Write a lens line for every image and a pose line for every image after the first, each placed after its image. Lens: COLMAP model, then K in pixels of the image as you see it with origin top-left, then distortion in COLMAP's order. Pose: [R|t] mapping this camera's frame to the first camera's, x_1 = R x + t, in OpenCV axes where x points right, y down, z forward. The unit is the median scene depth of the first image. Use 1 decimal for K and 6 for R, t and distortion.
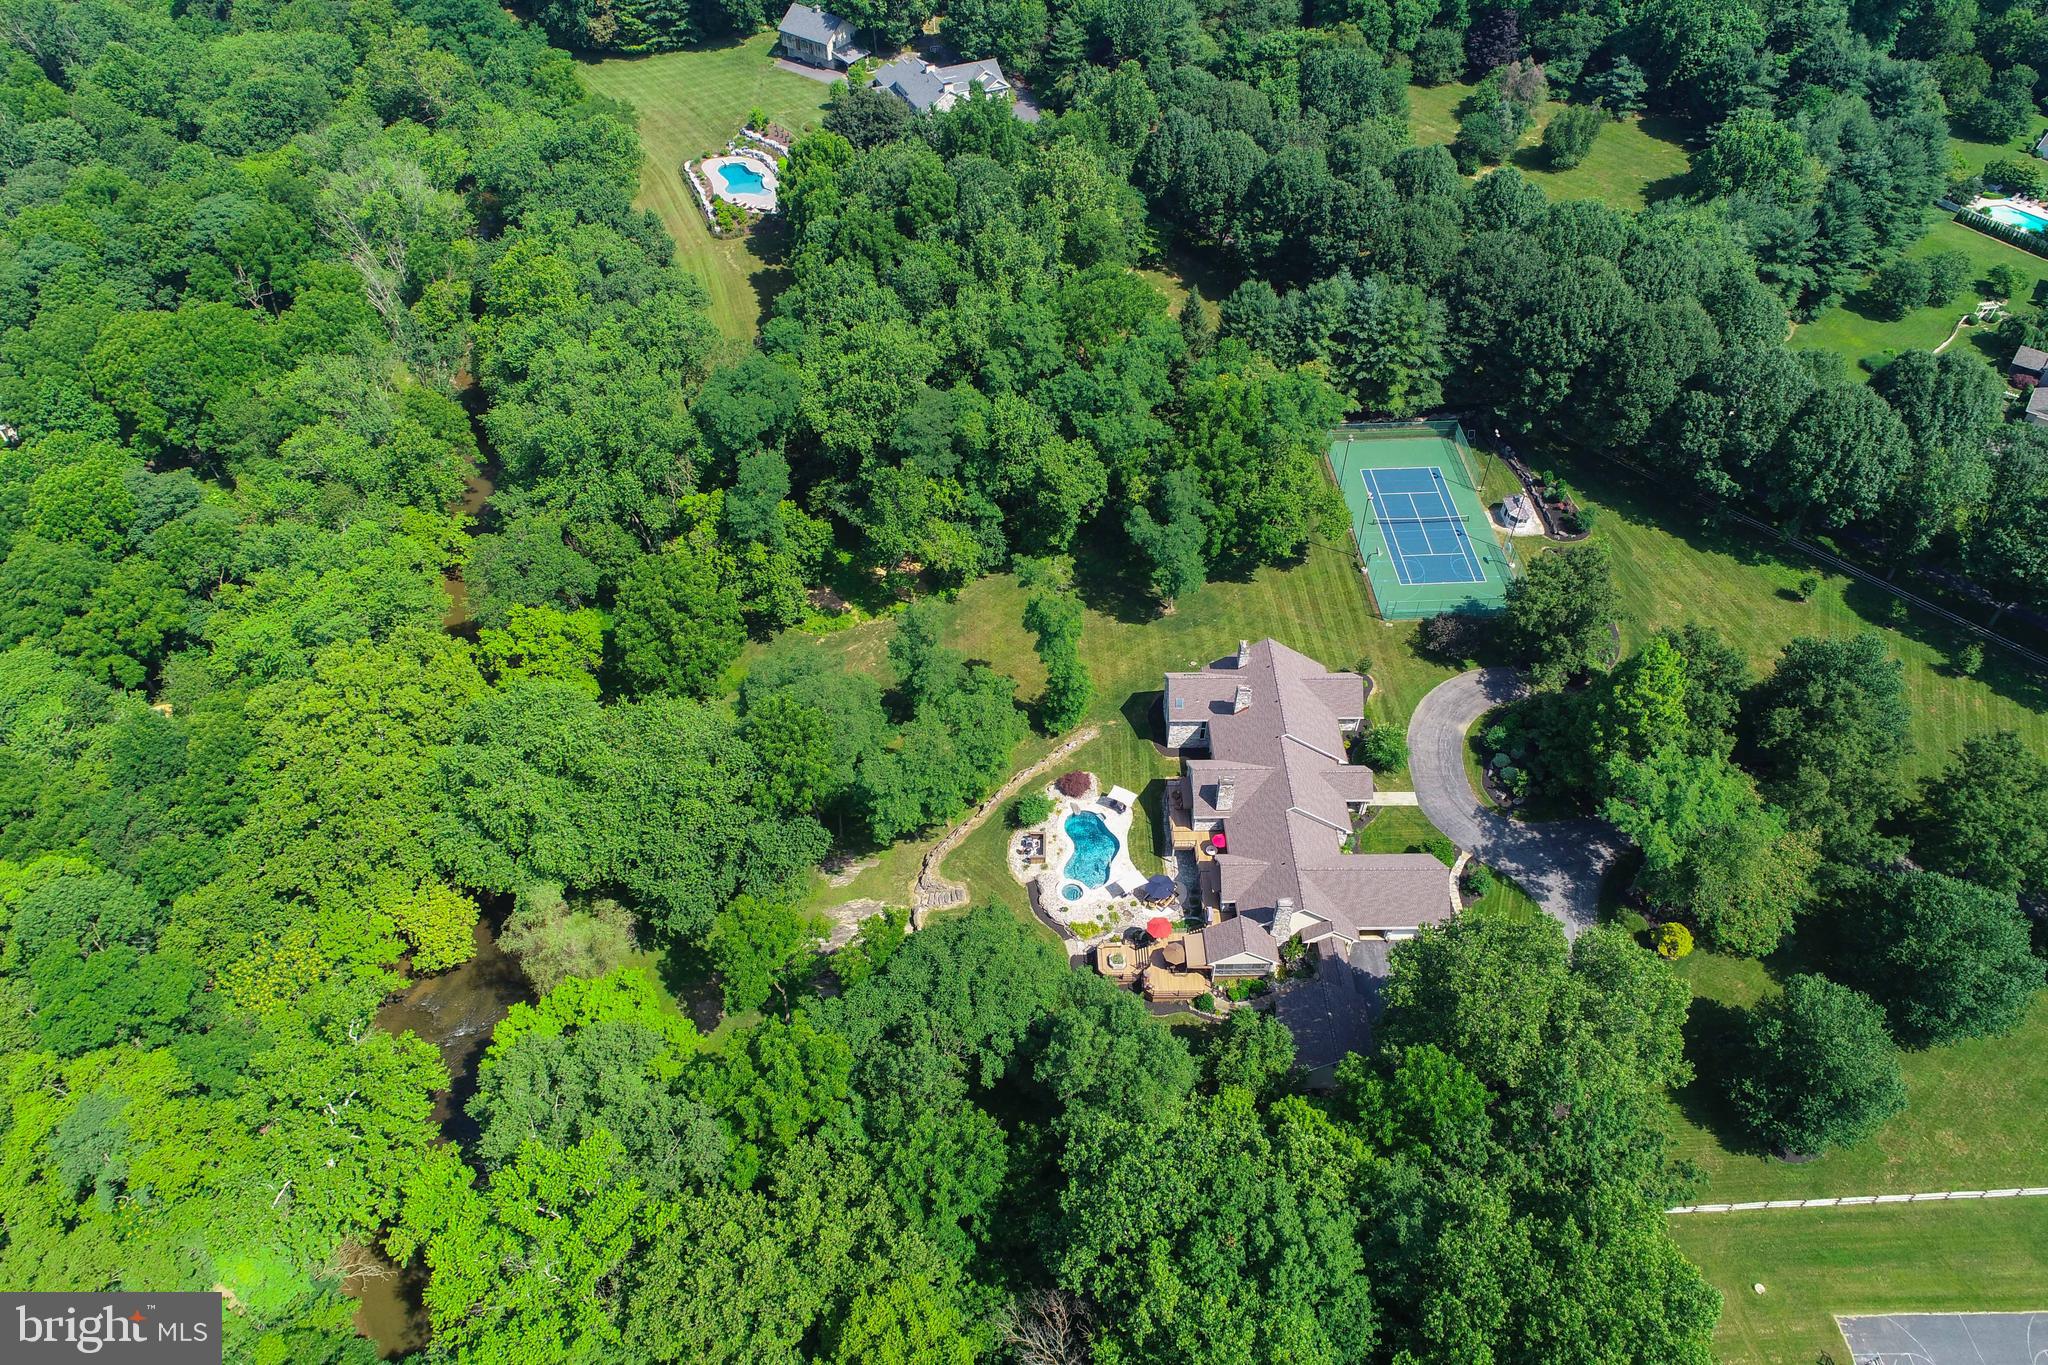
lens RADIAL K [[1375.9, 0, 1021.5], [0, 1375.9, 684.7], [0, 0, 1]] dist [-0.001500, 0.003389]
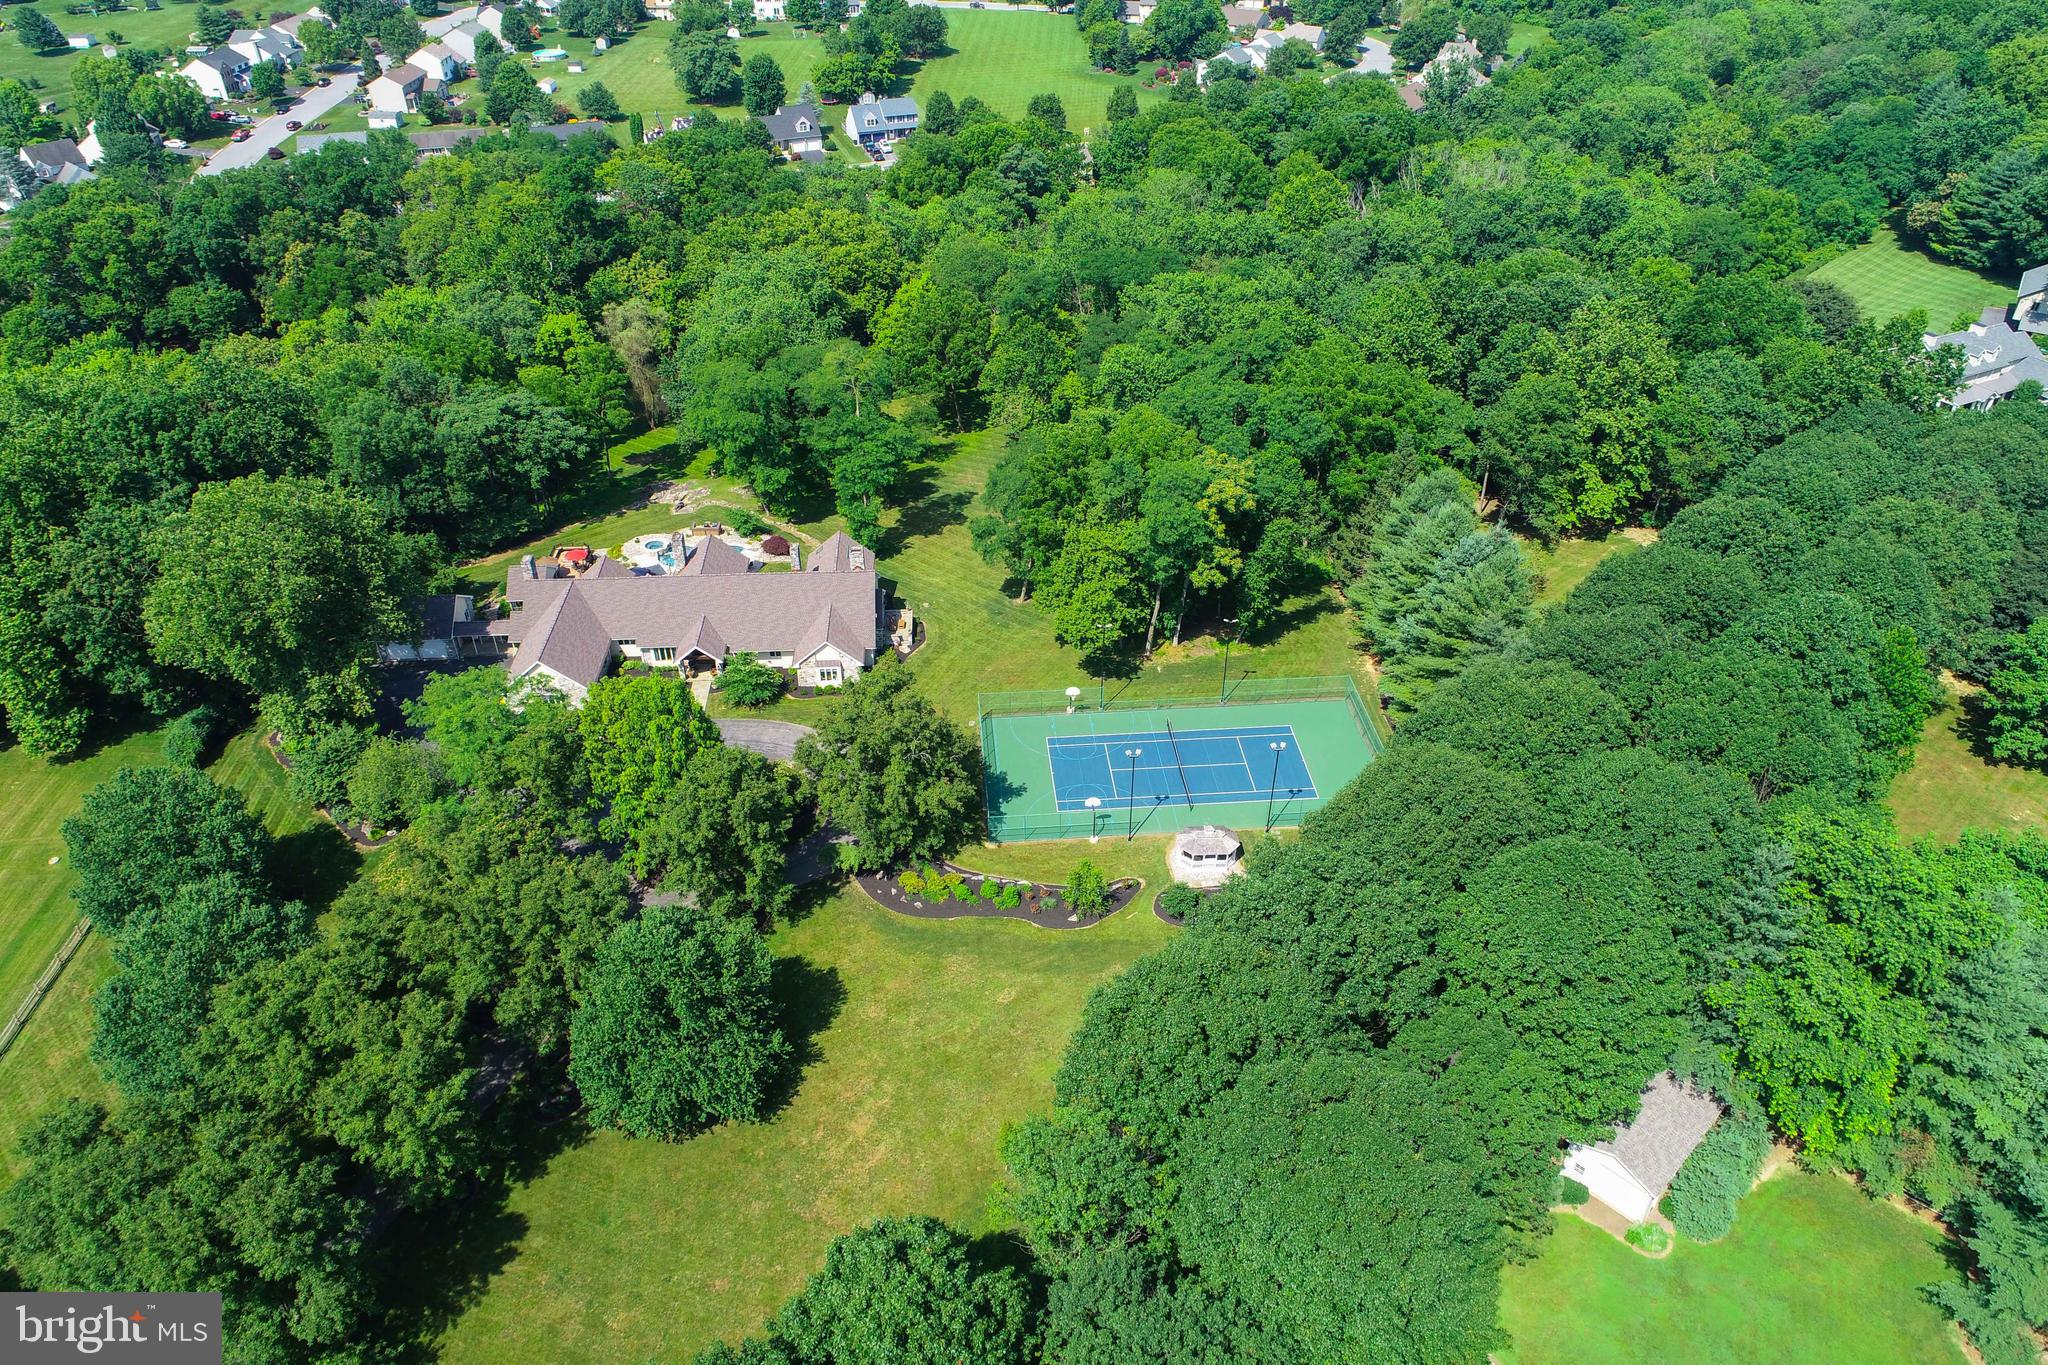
lens RADIAL K [[1375.9, 0, 1021.5], [0, 1375.9, 684.7], [0, 0, 1]] dist [-0.001500, 0.003389]
pose [[0.033807, 0.597478, -0.801172, 0.950721], [-0.711459, 0.577384, 0.400566, -0.422559], [0.701914, 0.556459, 0.444601, 0.703013]]
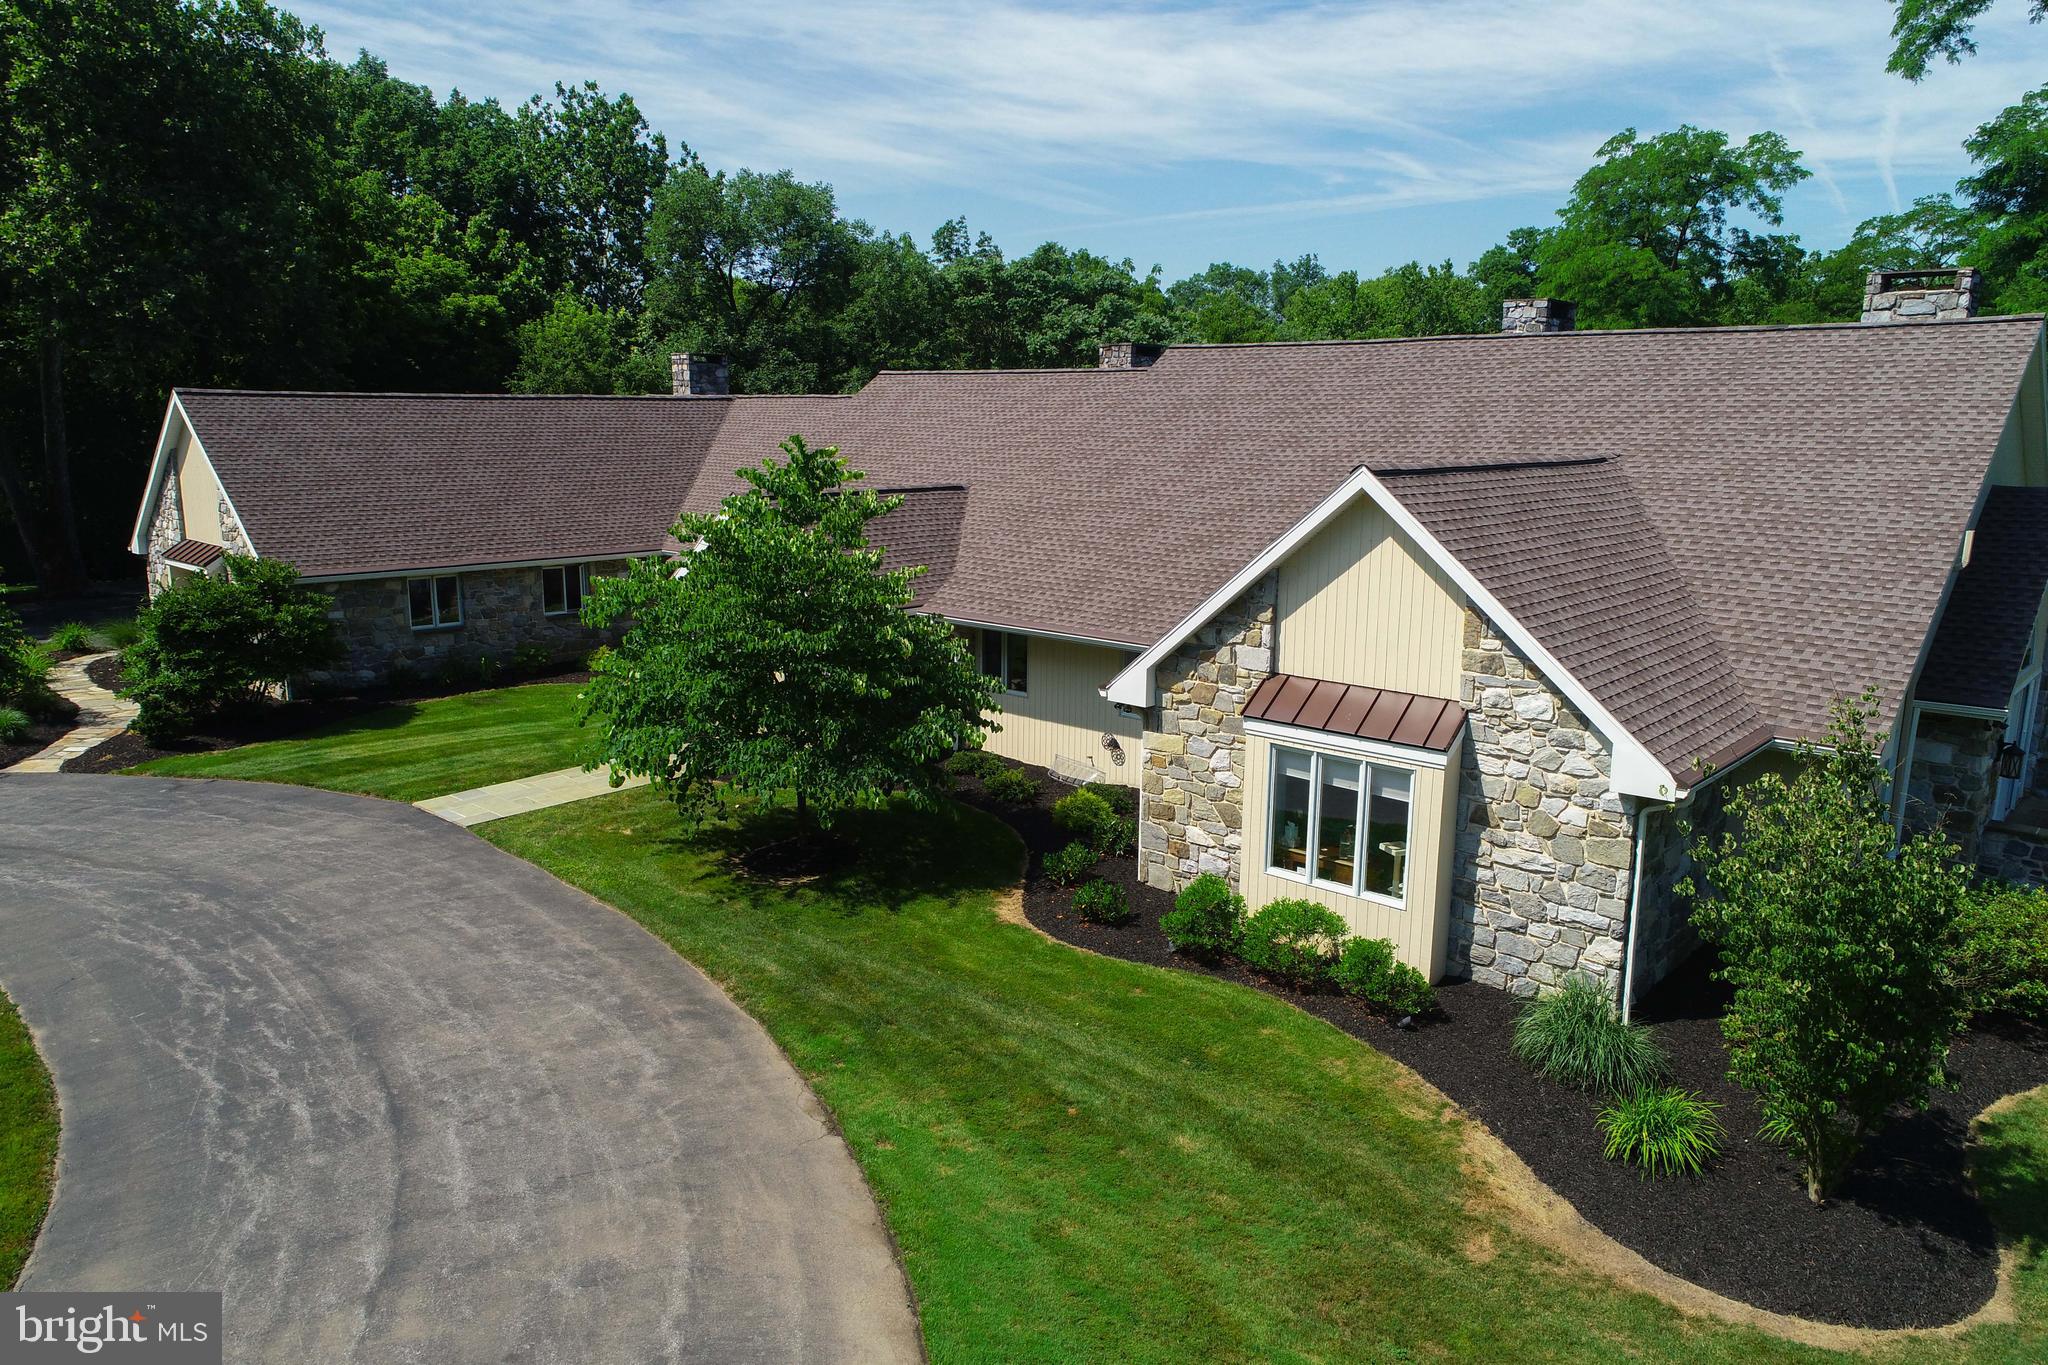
lens RADIAL K [[1375.9, 0, 1021.5], [0, 1375.9, 684.7], [0, 0, 1]] dist [-0.001500, 0.003389]
pose [[-0.681542, 0.152403, -0.715733, 0.329518], [-0.523784, 0.581428, 0.622568, -0.045774], [0.511029, 0.799196, -0.316441, 1.012726]]
